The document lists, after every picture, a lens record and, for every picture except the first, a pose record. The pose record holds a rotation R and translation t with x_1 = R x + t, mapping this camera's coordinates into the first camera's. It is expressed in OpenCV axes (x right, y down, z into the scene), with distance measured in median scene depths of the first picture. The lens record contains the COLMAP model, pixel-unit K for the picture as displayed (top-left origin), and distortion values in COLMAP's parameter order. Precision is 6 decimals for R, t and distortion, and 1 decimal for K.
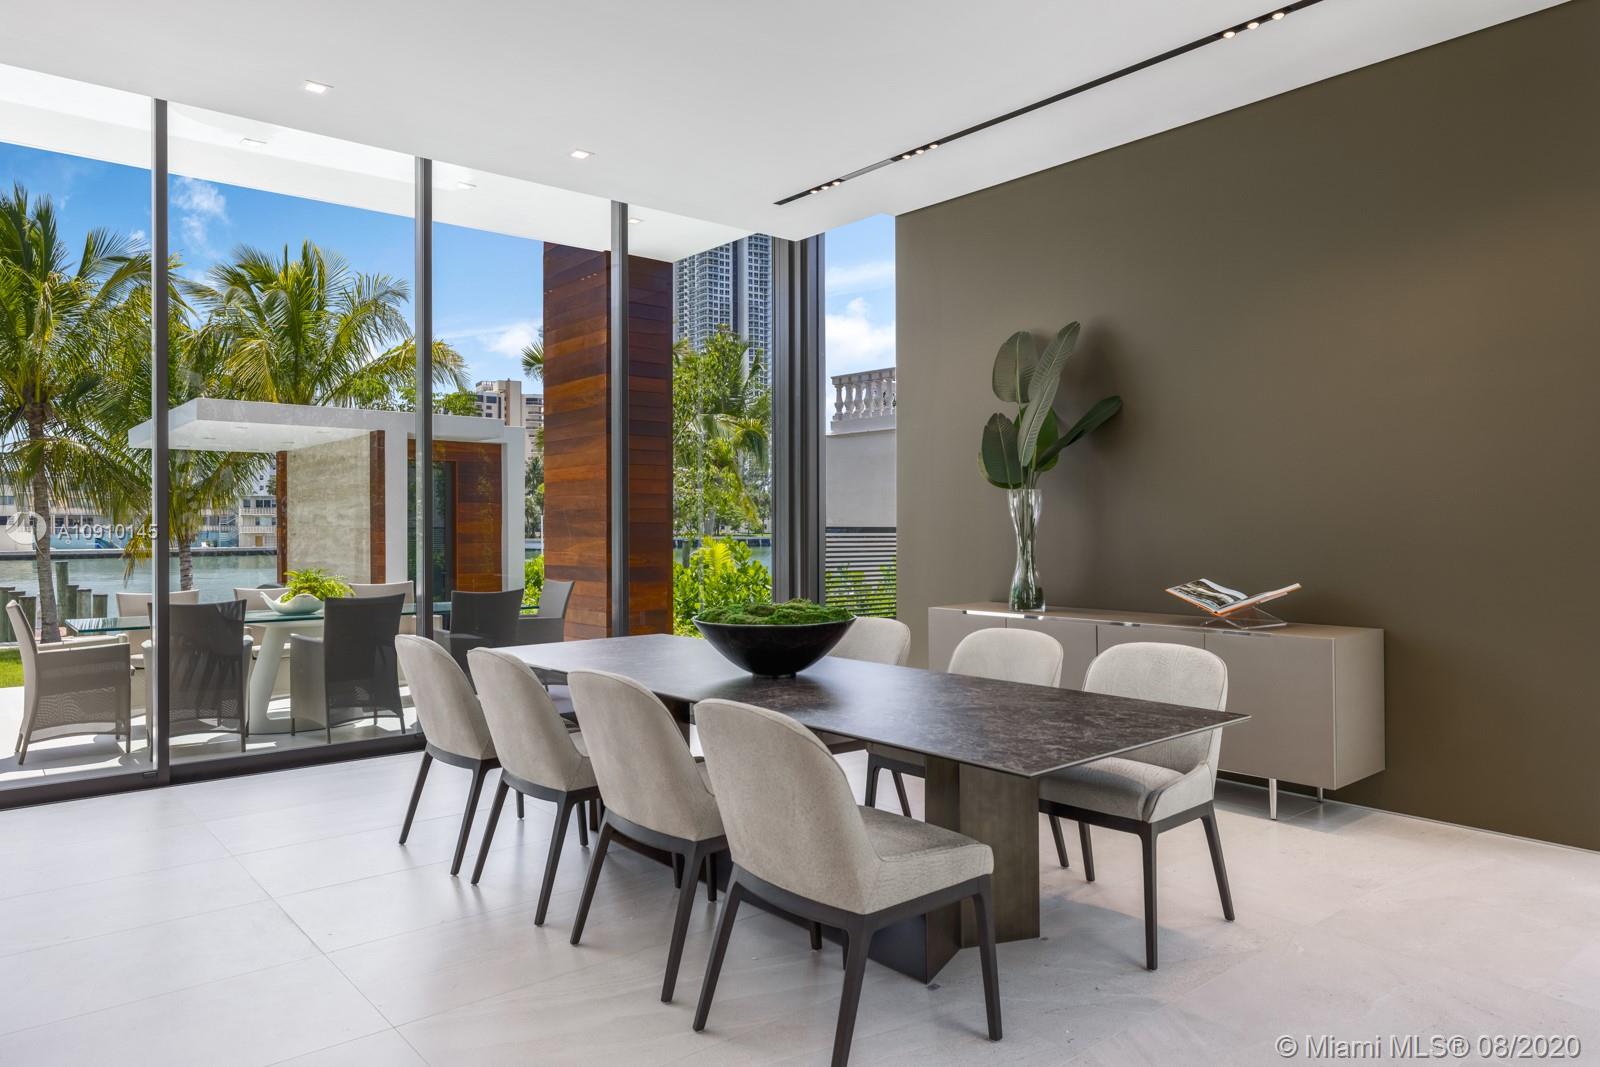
lens RADIAL K [[1051.0, 0, 800.0], [0, 1051.0, 533.5], [0, 0, 1]] dist [0.026985, -0.000309]
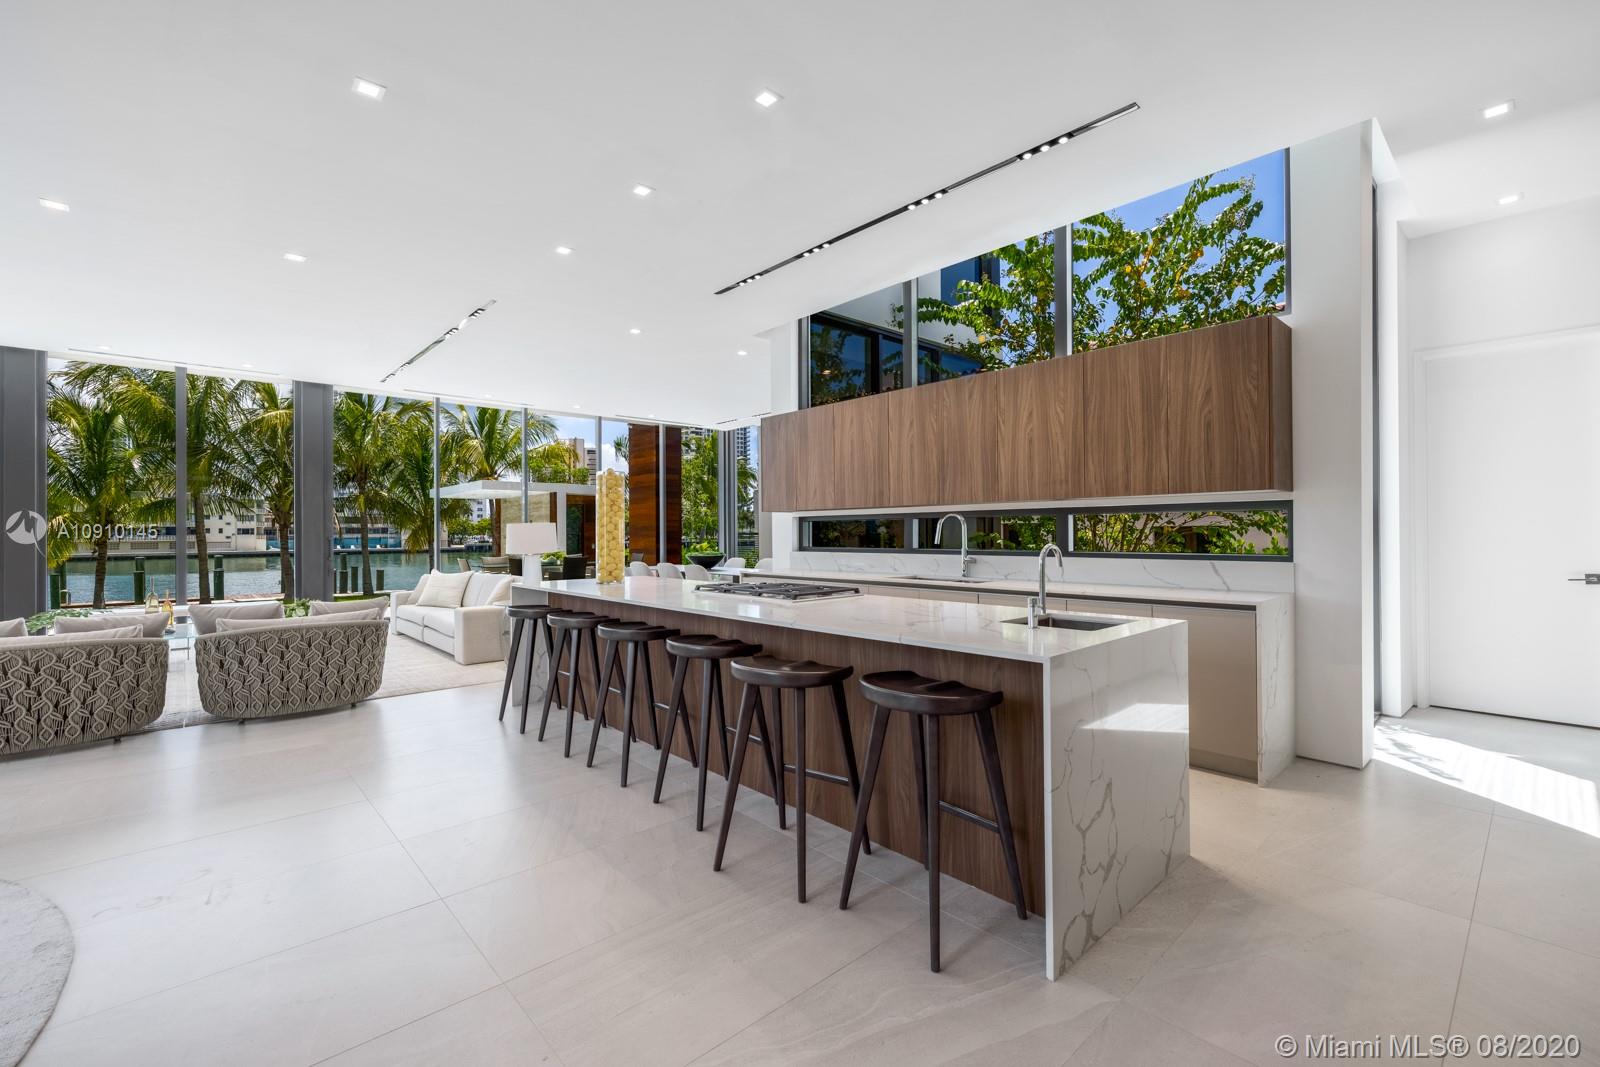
lens RADIAL K [[683.4, 0, 800.0], [0, 683.4, 533.5], [0, 0, 1]] dist [0.003477, -0.000082]
pose [[0.998778, -0.006794, 0.048945, 0.050295], [0.007013, 0.999966, -0.004291, 0.002291], [-0.048914, 0.004629, 0.998792, -0.408432]]
